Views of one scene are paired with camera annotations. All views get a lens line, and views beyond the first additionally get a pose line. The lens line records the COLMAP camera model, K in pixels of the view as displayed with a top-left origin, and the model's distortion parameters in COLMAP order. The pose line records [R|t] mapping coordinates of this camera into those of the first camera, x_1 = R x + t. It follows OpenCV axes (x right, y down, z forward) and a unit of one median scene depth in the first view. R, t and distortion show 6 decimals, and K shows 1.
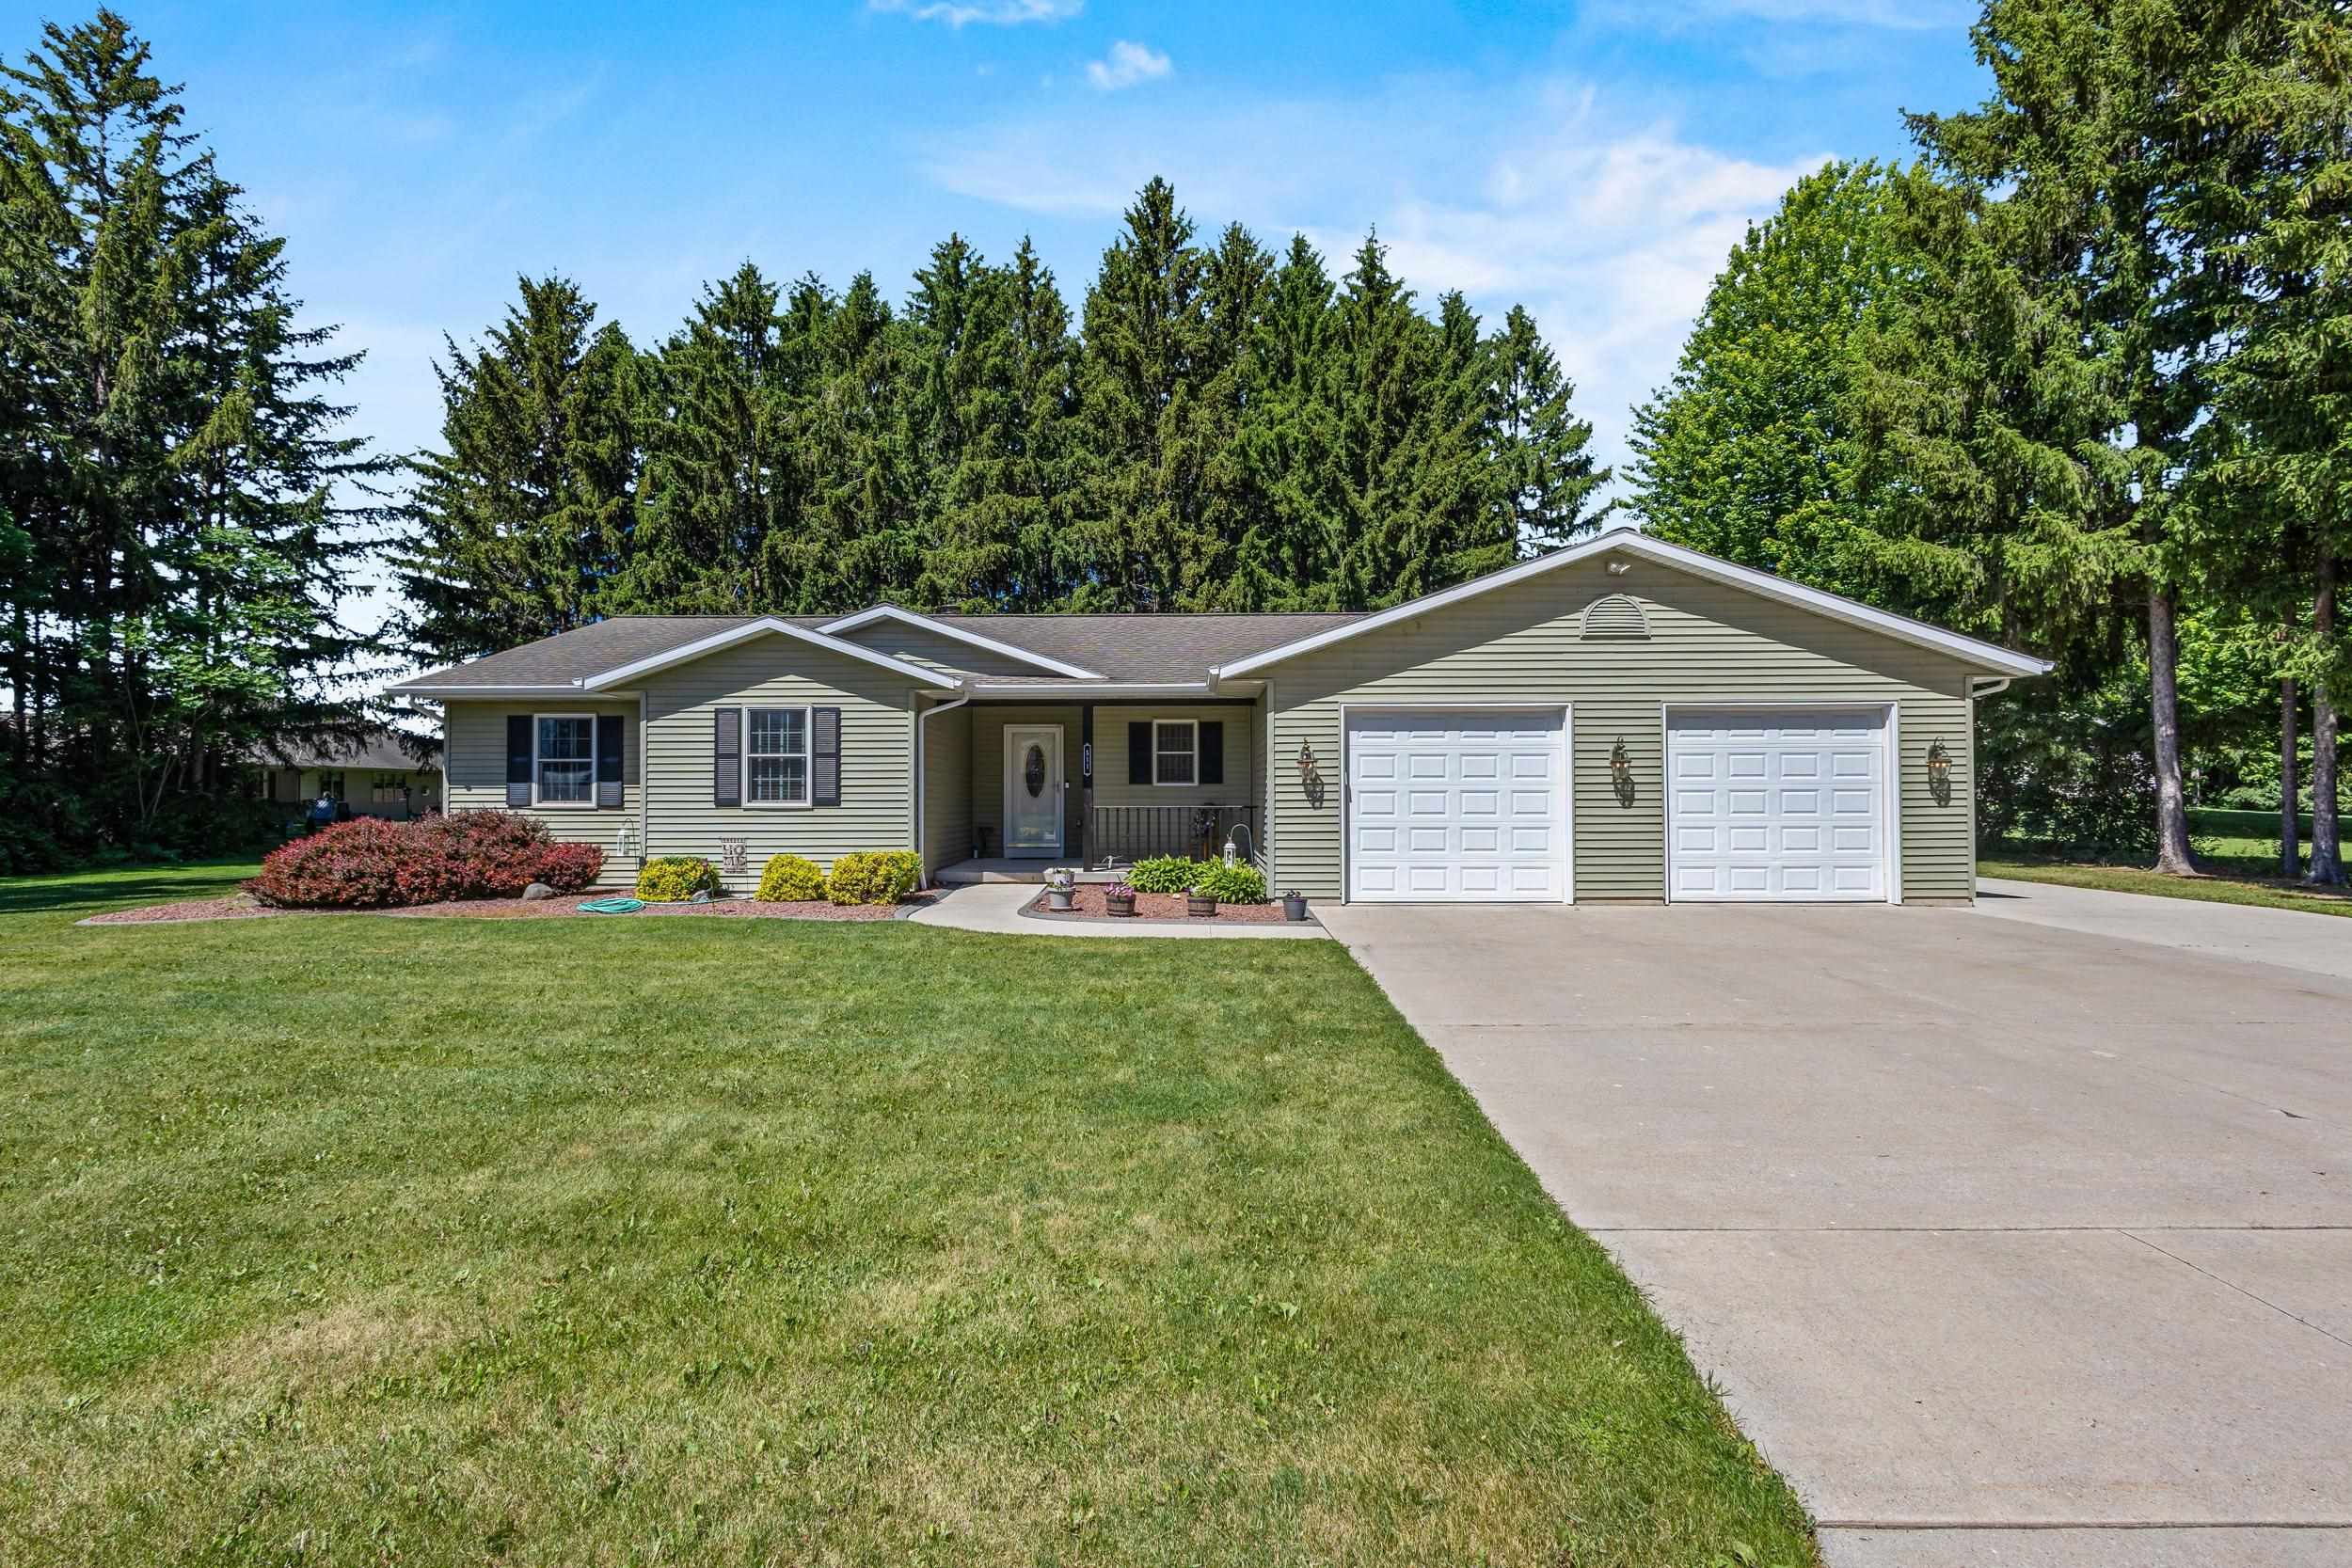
lens RADIAL K [[1082.2, 0, 1175.3], [0, 1082.2, 781.4], [0, 0, 1]] dist [0.007755, -0.003148]
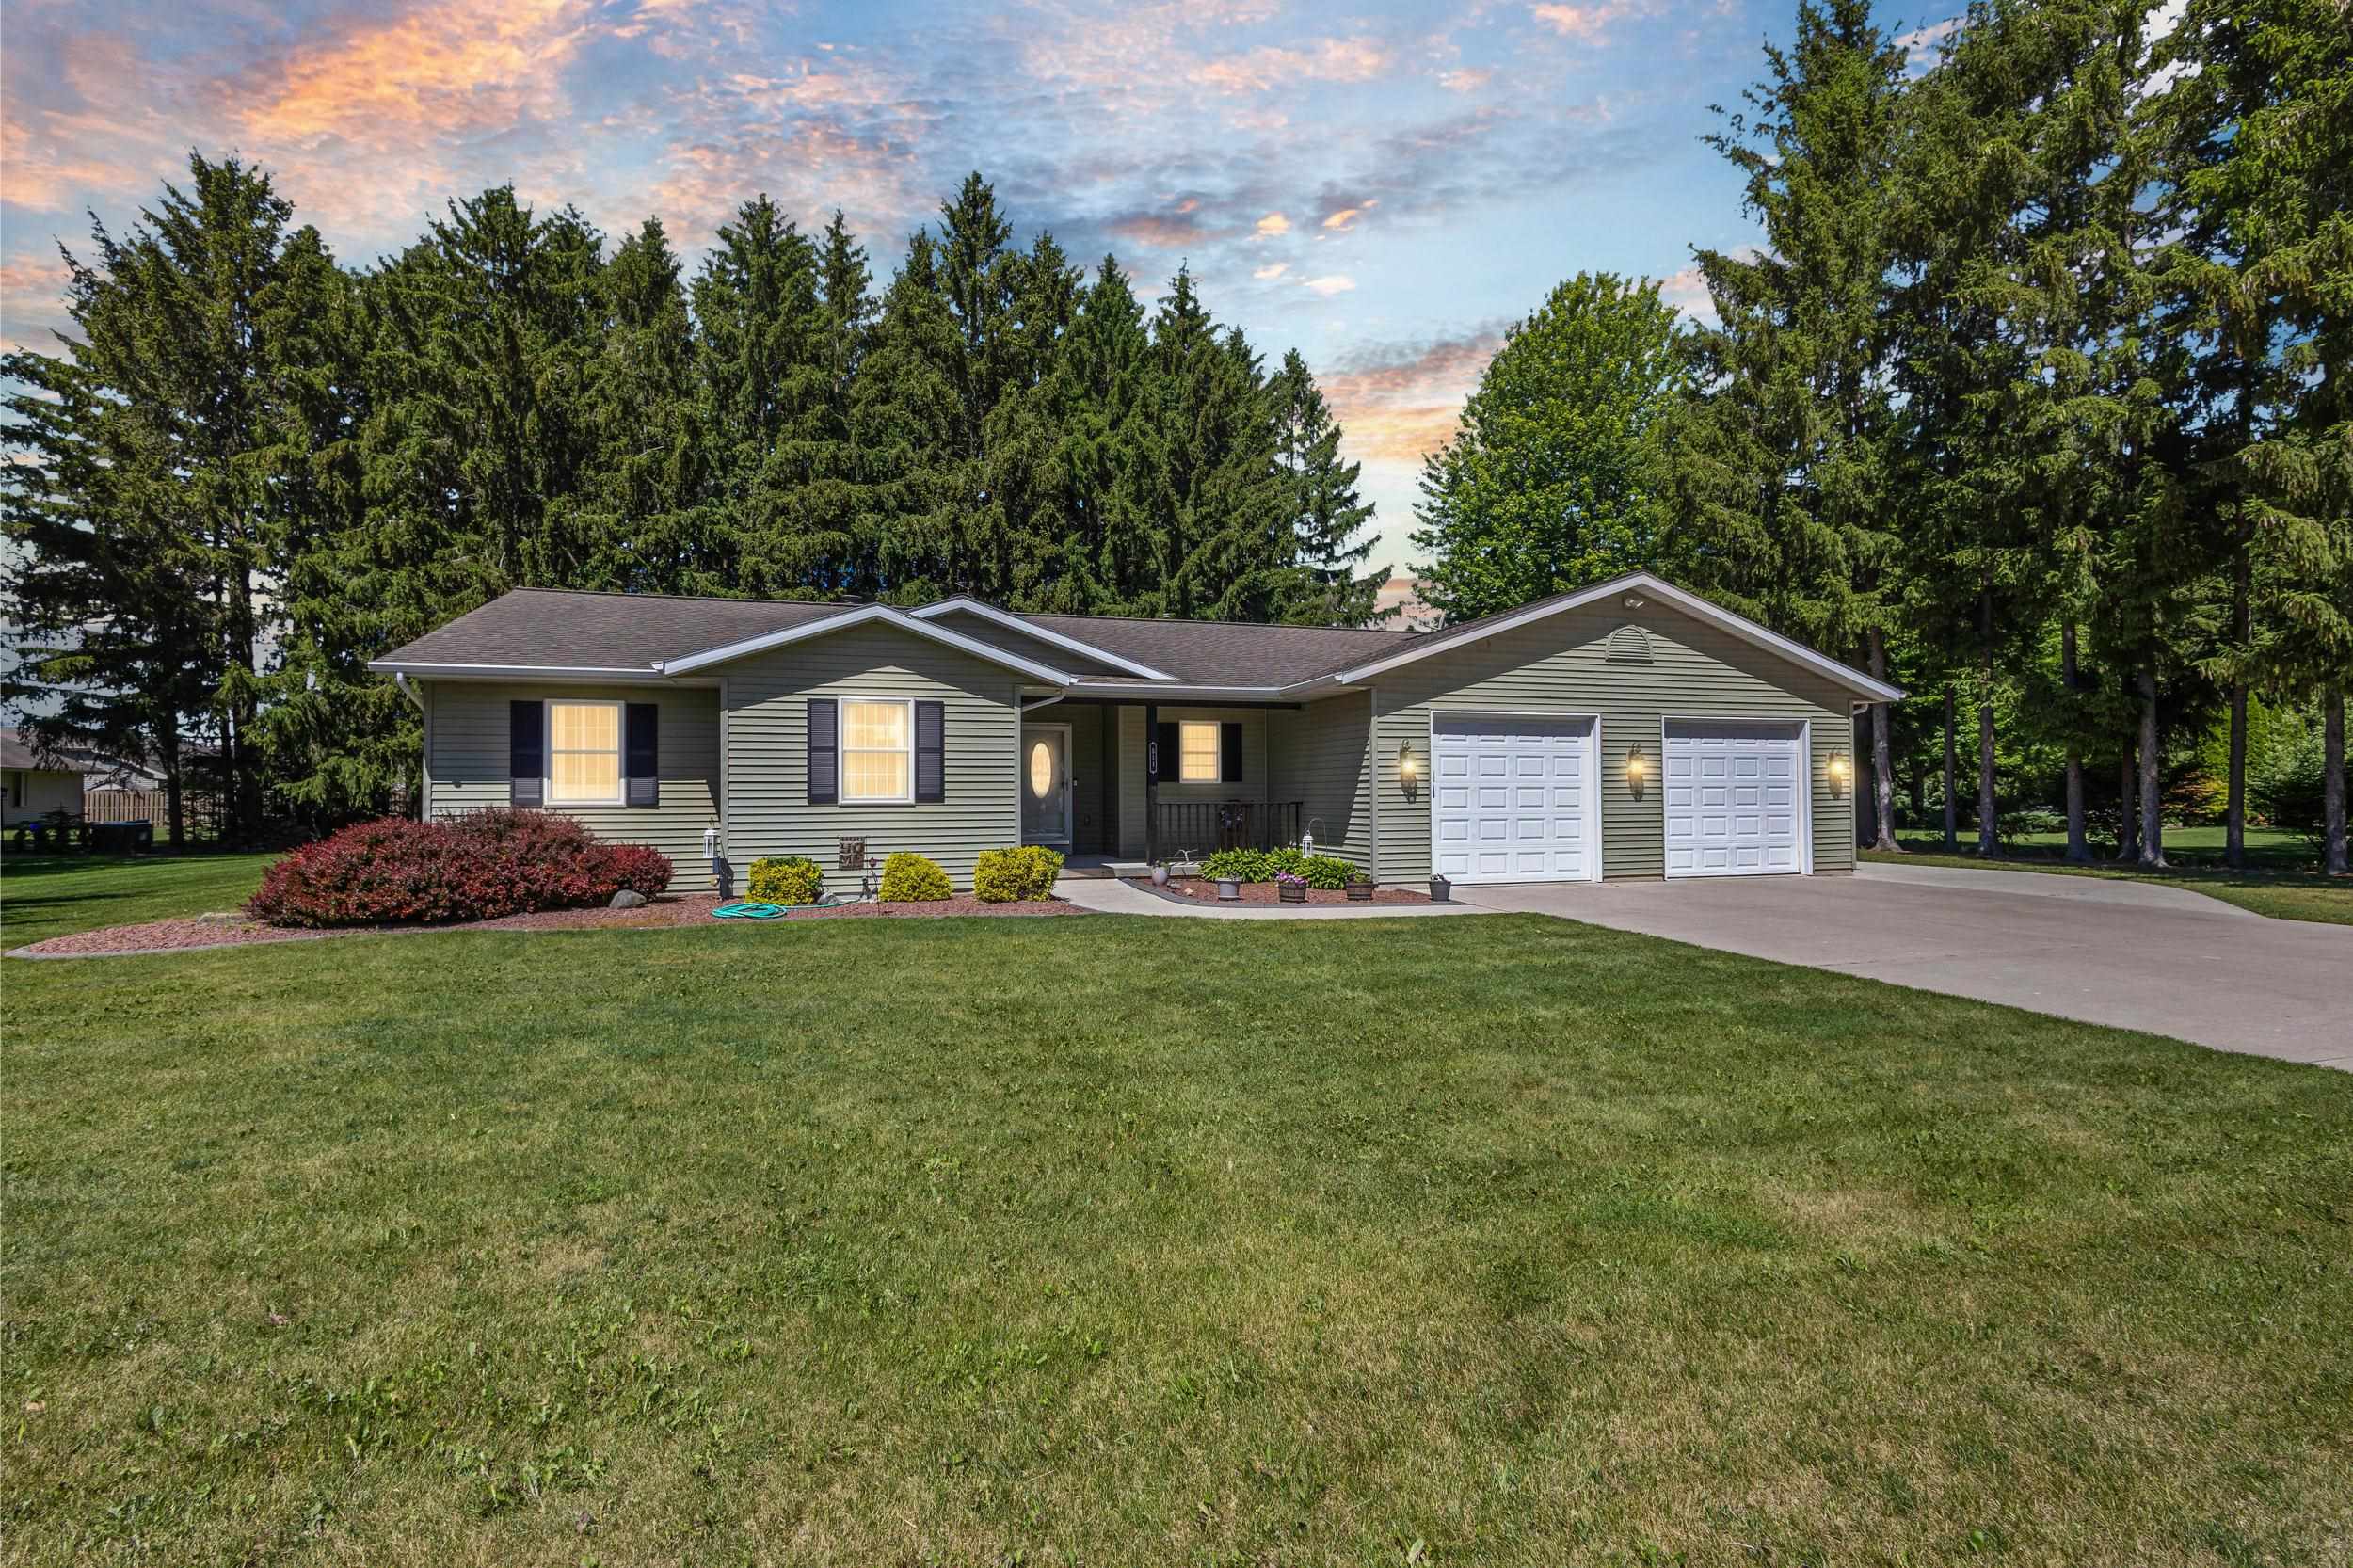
lens RADIAL K [[1082.8, 0, 1157.1], [0, 1082.8, 783.2], [0, 0, 1]] dist [0.007755, -0.003148]
pose [[0.948719, 0.002794, 0.316108, -0.187490], [-0.002219, 0.999995, -0.002177, 0.003015], [-0.316112, 0.001364, 0.948721, 0.007506]]
